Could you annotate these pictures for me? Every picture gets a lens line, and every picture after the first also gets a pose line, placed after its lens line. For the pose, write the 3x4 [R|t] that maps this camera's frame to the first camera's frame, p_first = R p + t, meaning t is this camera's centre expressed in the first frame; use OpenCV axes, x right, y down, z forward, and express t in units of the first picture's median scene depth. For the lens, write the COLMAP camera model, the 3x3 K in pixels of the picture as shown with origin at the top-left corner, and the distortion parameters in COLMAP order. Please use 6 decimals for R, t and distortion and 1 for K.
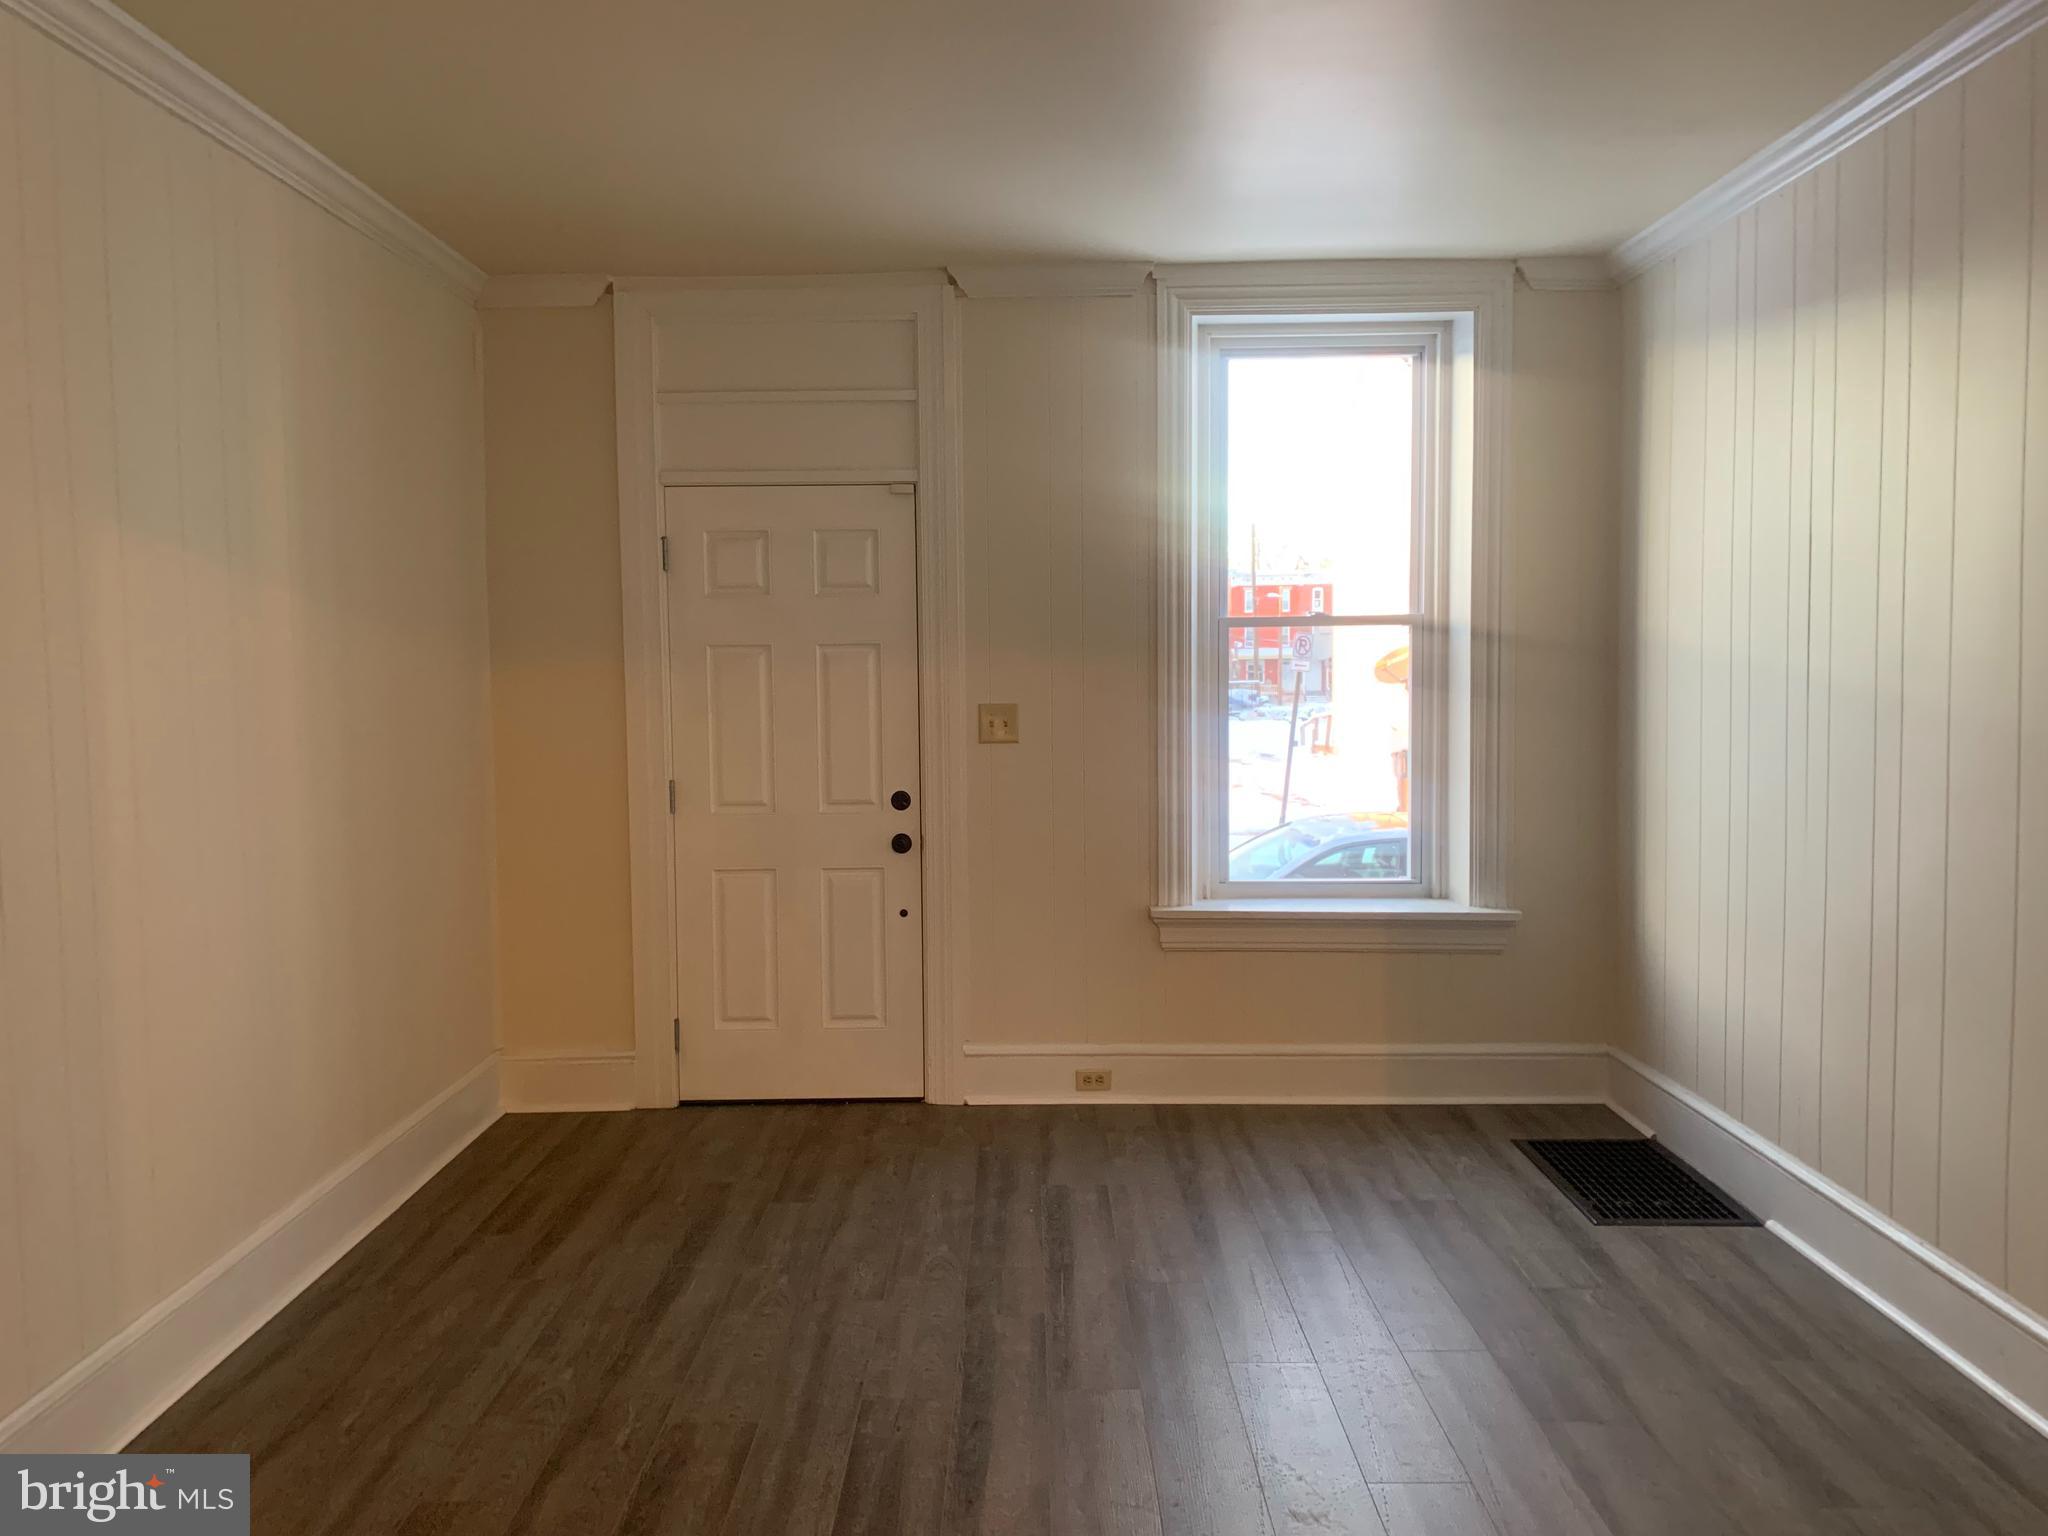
lens RADIAL K [[1545.7, 0, 1020.5], [0, 1545.7, 759.6], [0, 0, 1]] dist [0.057450, -0.079392]
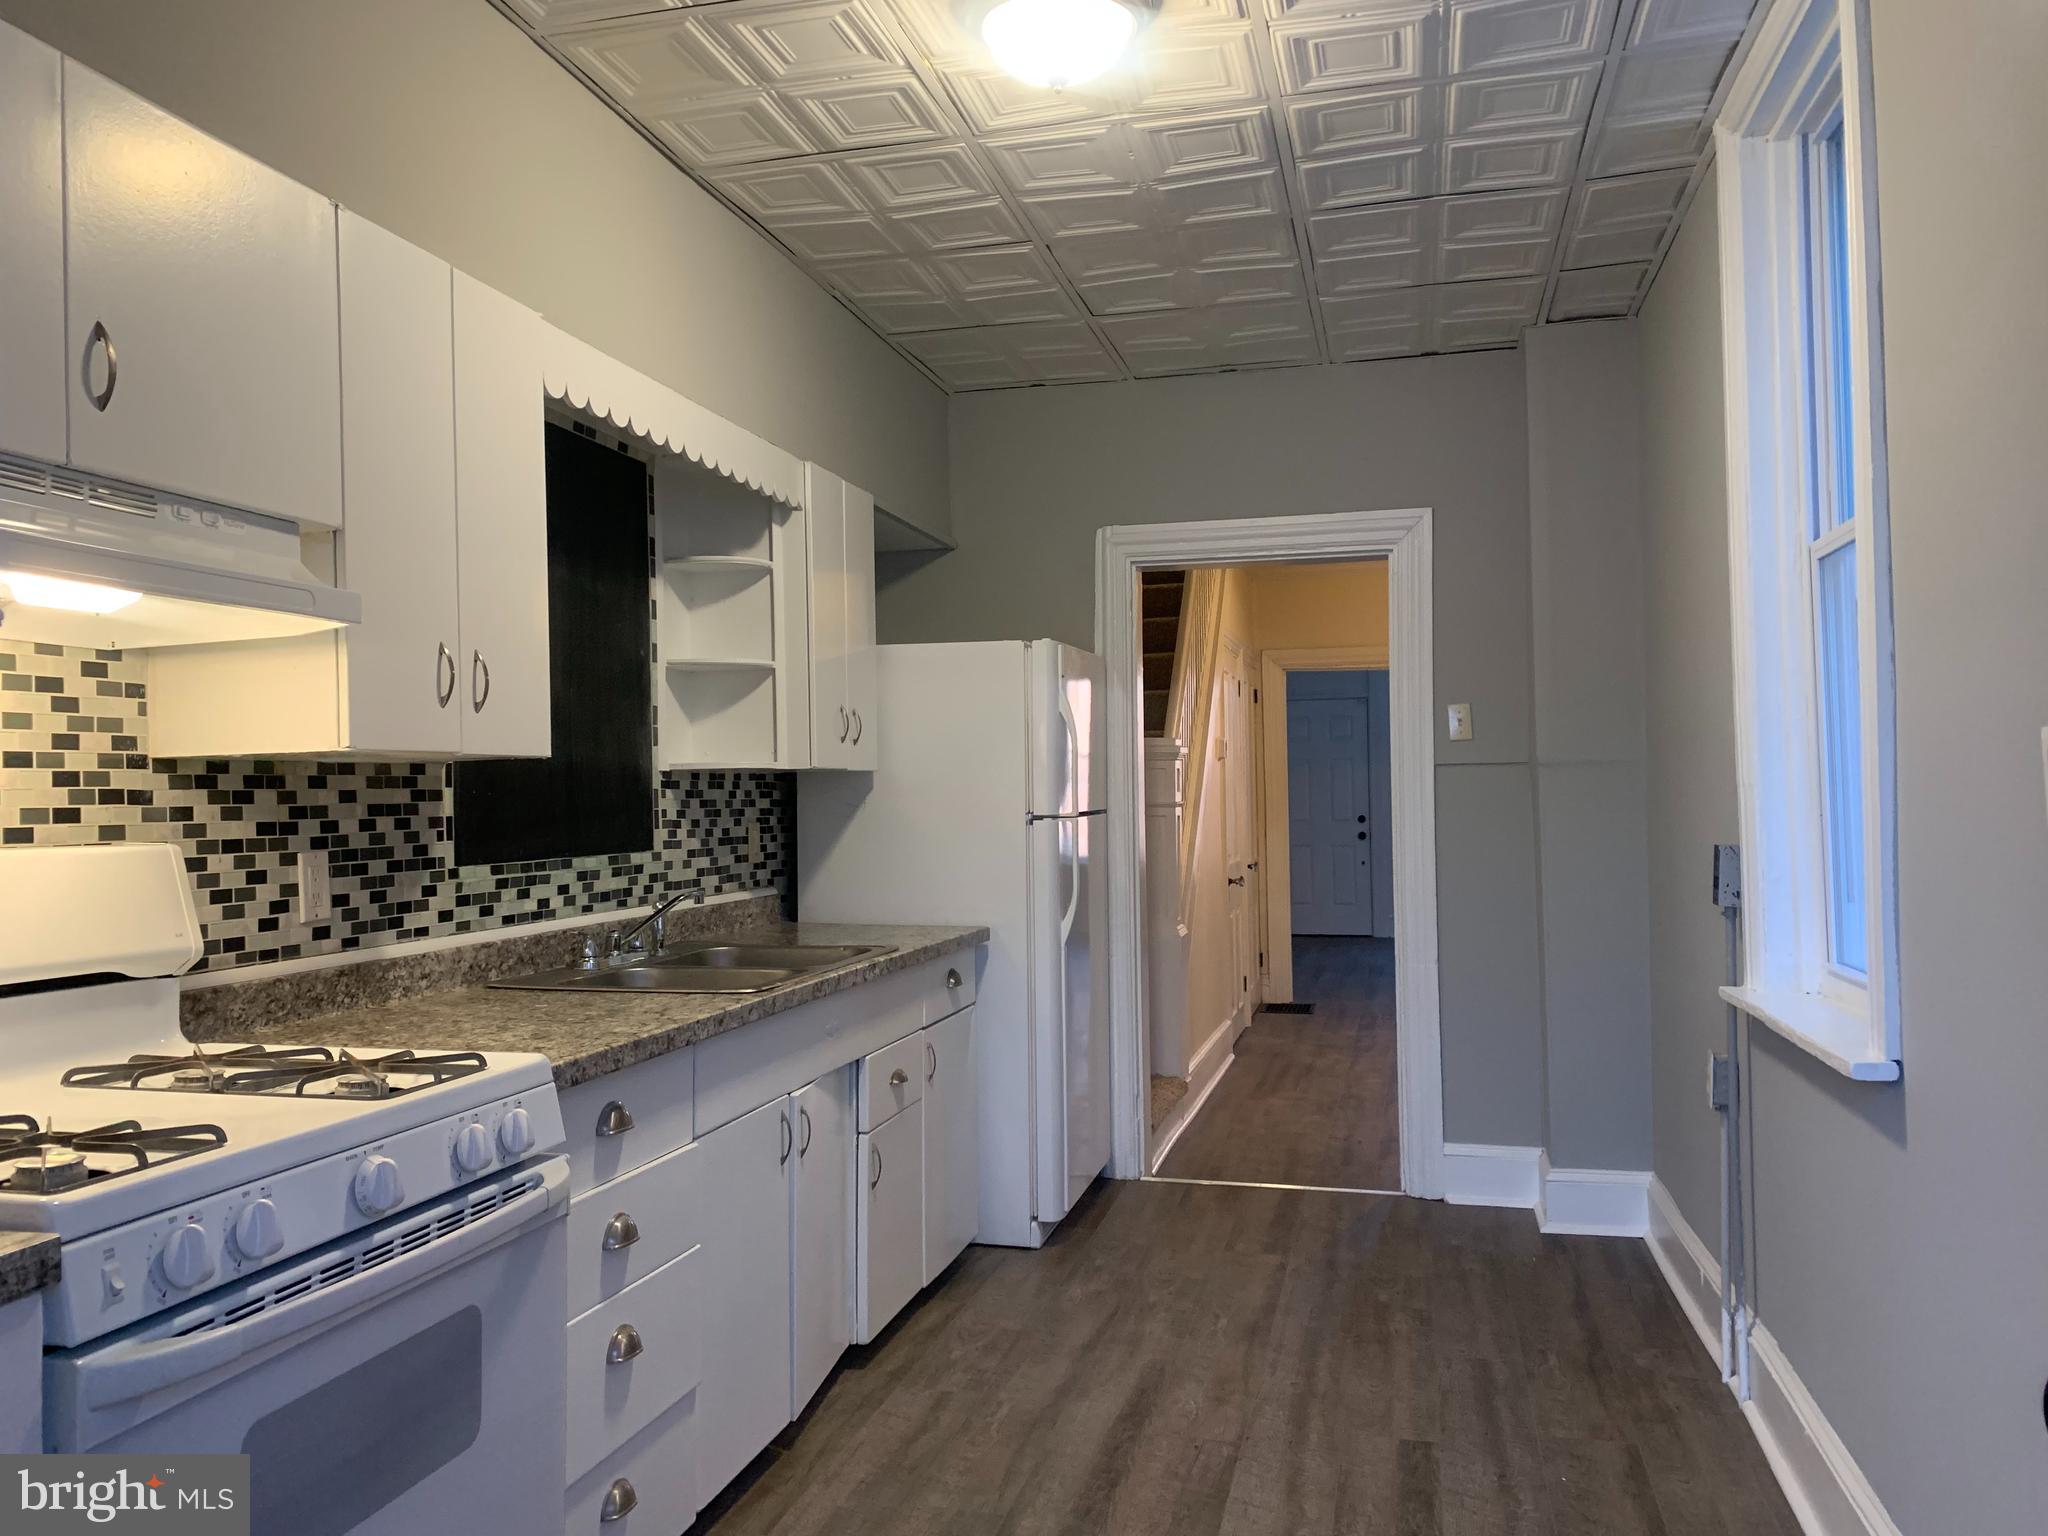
lens RADIAL K [[1545.7, 0, 1020.5], [0, 1545.7, 759.6], [0, 0, 1]] dist [0.057450, -0.079392]
pose [[0.972121, -0.003548, -0.234452, -0.023830], [-0.015219, 0.996822, -0.078191, 0.140629], [0.233984, 0.079579, 0.968978, -1.693600]]
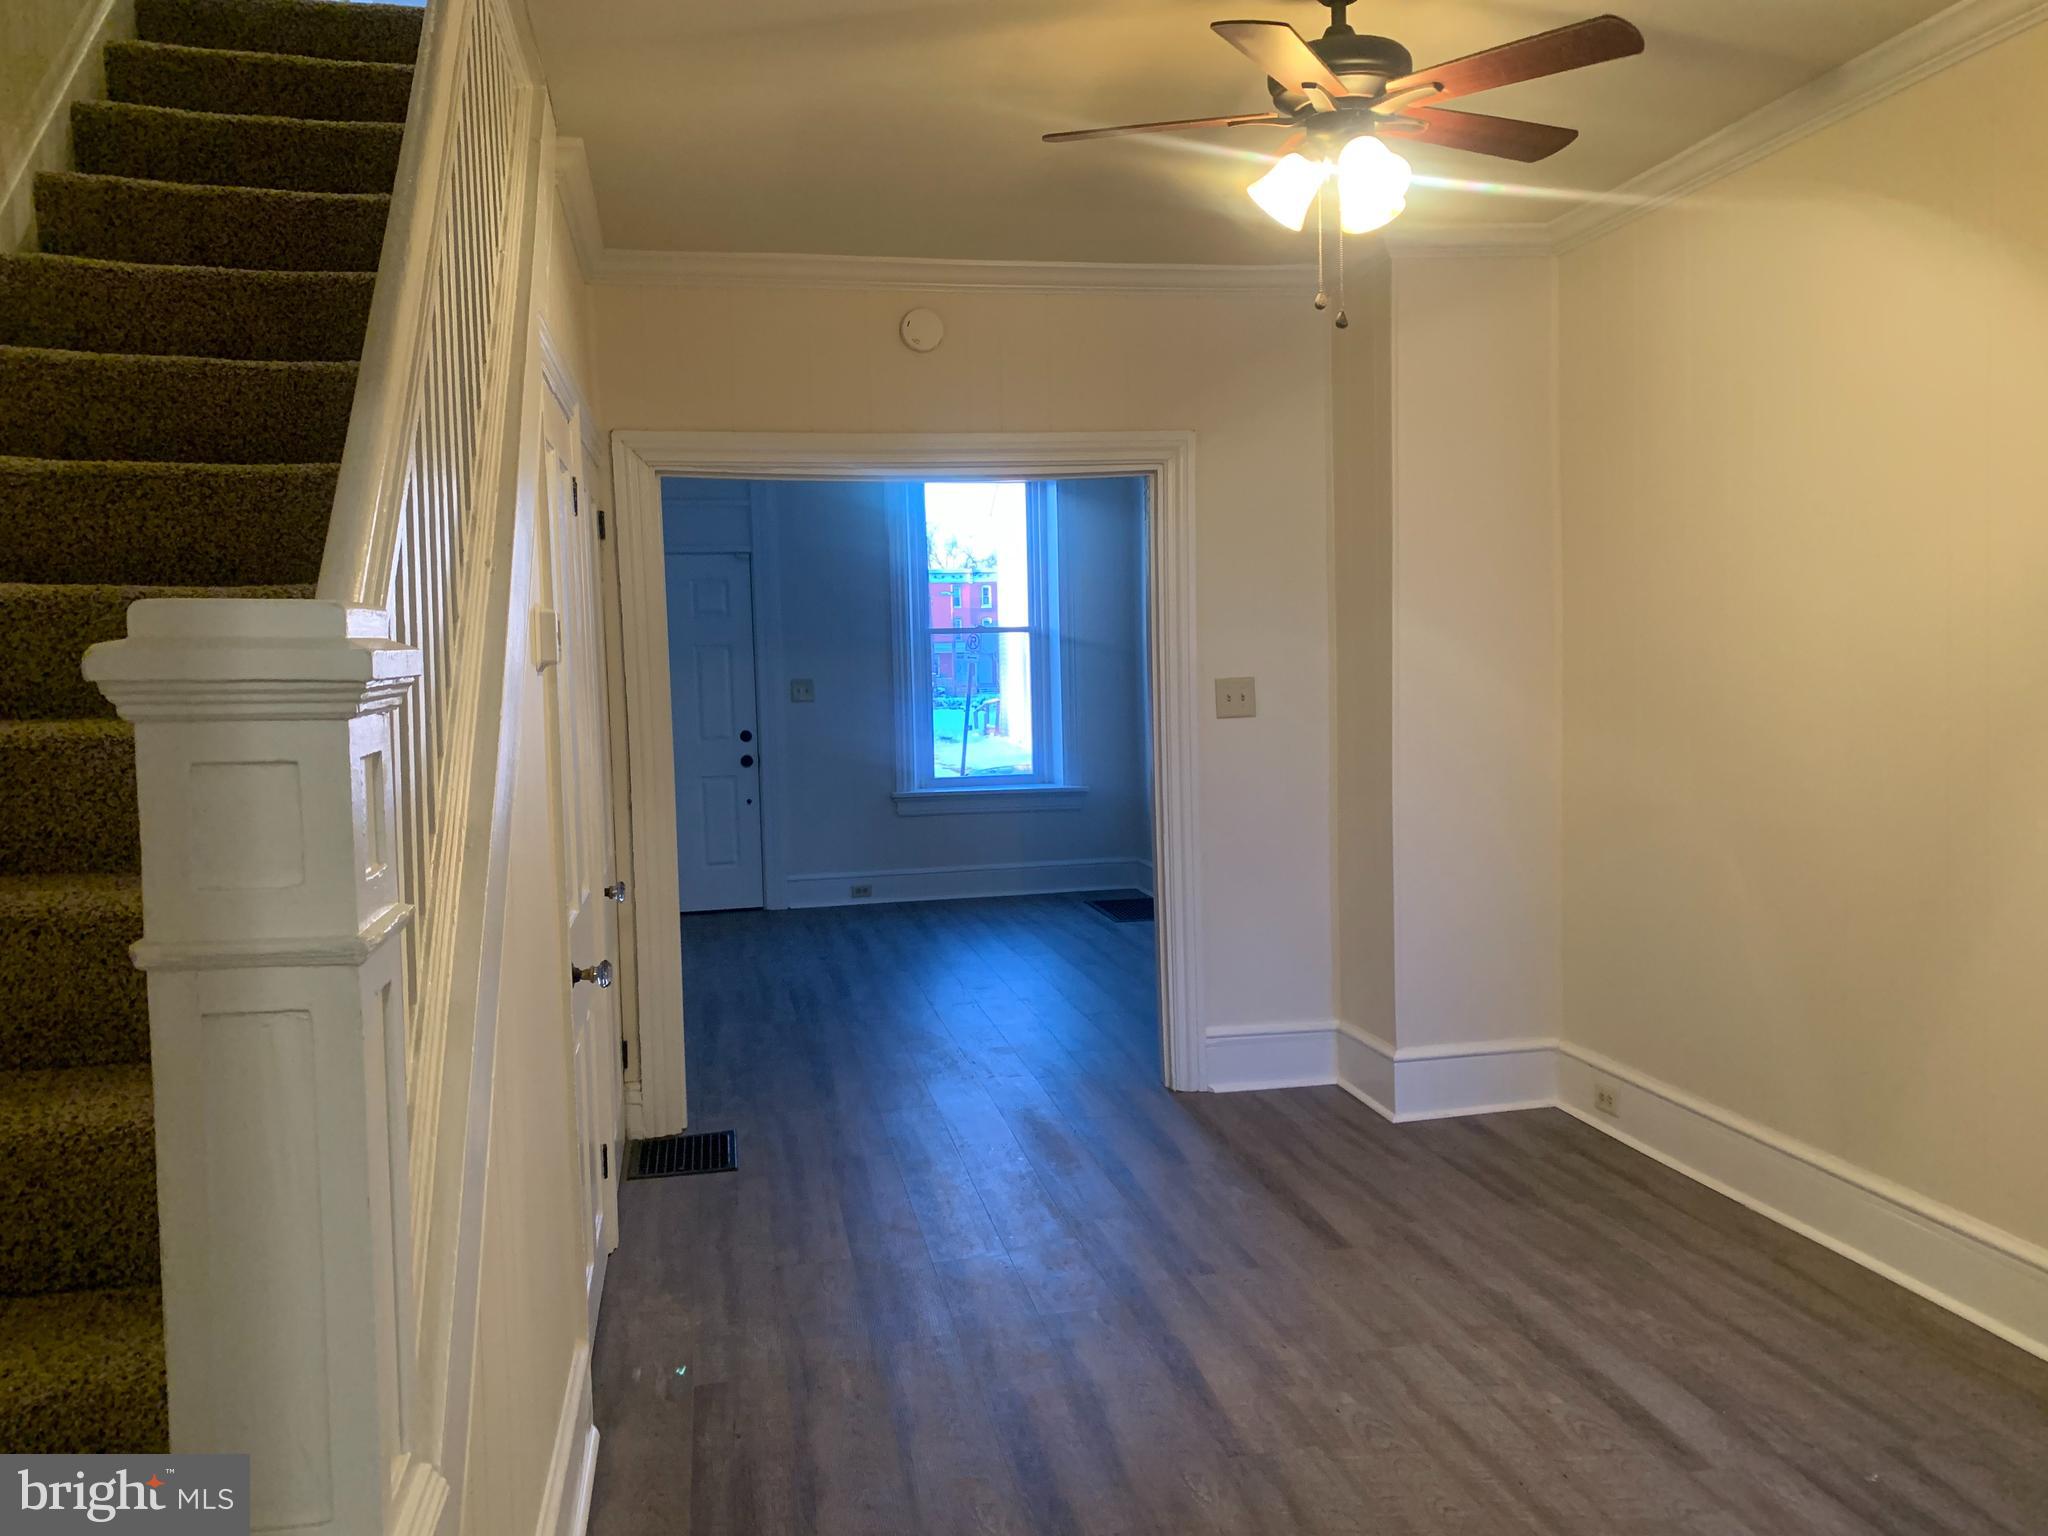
lens RADIAL K [[1545.7, 0, 1020.5], [0, 1545.7, 759.6], [0, 0, 1]] dist [0.057450, -0.079392]
pose [[0.978094, -0.024244, 0.206745, -0.136806], [0.024100, 0.999704, 0.003216, 0.054818], [-0.206762, 0.001837, 0.978389, -0.765128]]
